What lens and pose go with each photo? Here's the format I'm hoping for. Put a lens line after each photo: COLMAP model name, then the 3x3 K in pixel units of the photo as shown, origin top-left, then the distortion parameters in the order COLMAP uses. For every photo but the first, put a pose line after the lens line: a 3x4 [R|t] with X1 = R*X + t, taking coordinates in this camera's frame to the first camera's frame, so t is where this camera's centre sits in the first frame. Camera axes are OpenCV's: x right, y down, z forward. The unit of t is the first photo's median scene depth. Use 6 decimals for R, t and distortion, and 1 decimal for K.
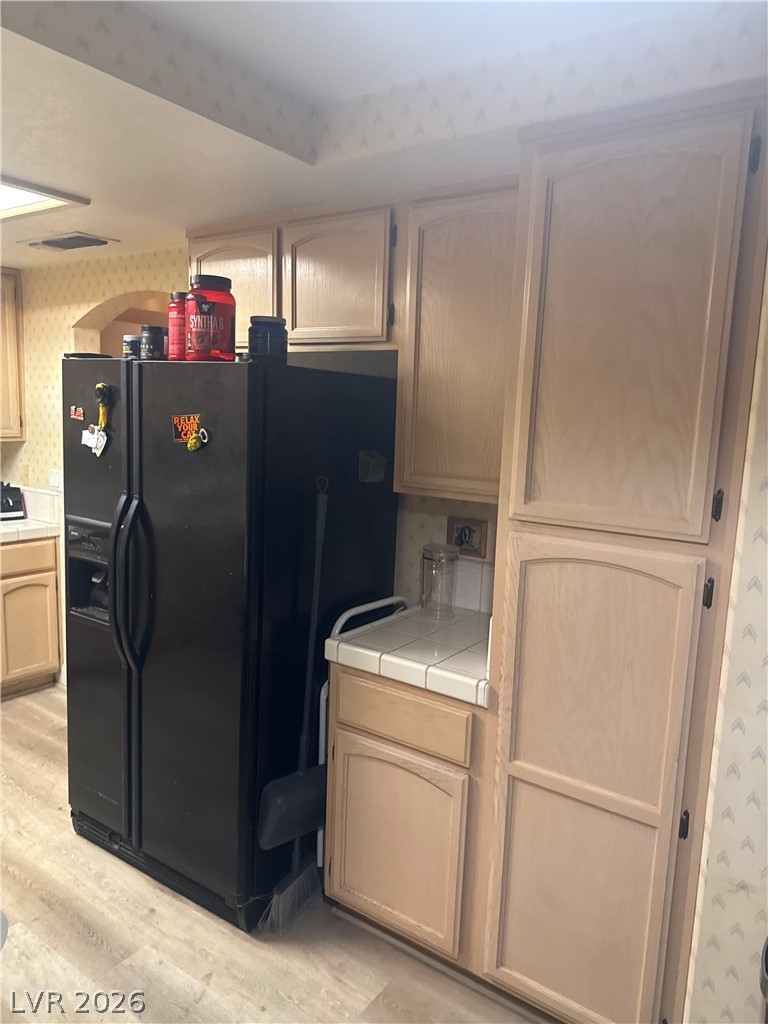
lens RADIAL K [[712.8, 0, 379.5], [0, 712.8, 518.4], [0, 0, 1]] dist [0.053137, -0.075241]
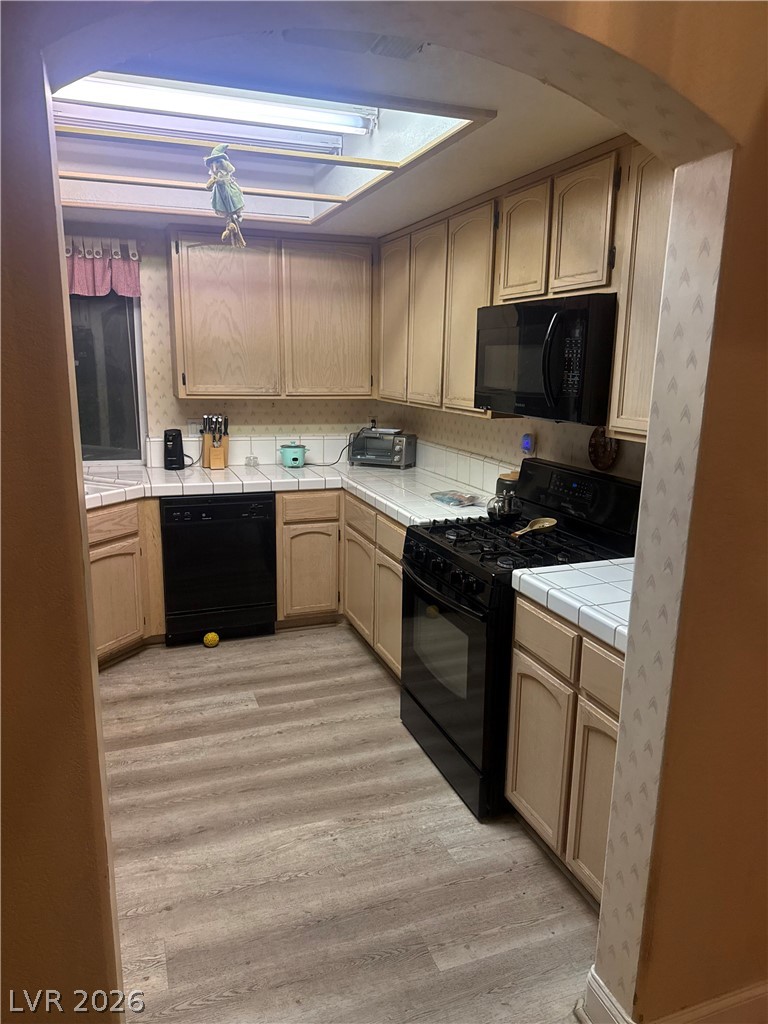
lens RADIAL K [[712.8, 0, 379.5], [0, 712.8, 518.4], [0, 0, 1]] dist [0.053137, -0.075241]
pose [[-0.576906, 0.137230, -0.805200, -0.024324], [-0.154426, 0.949683, 0.272497, -0.262385], [0.802080, 0.281550, -0.526686, 1.743863]]
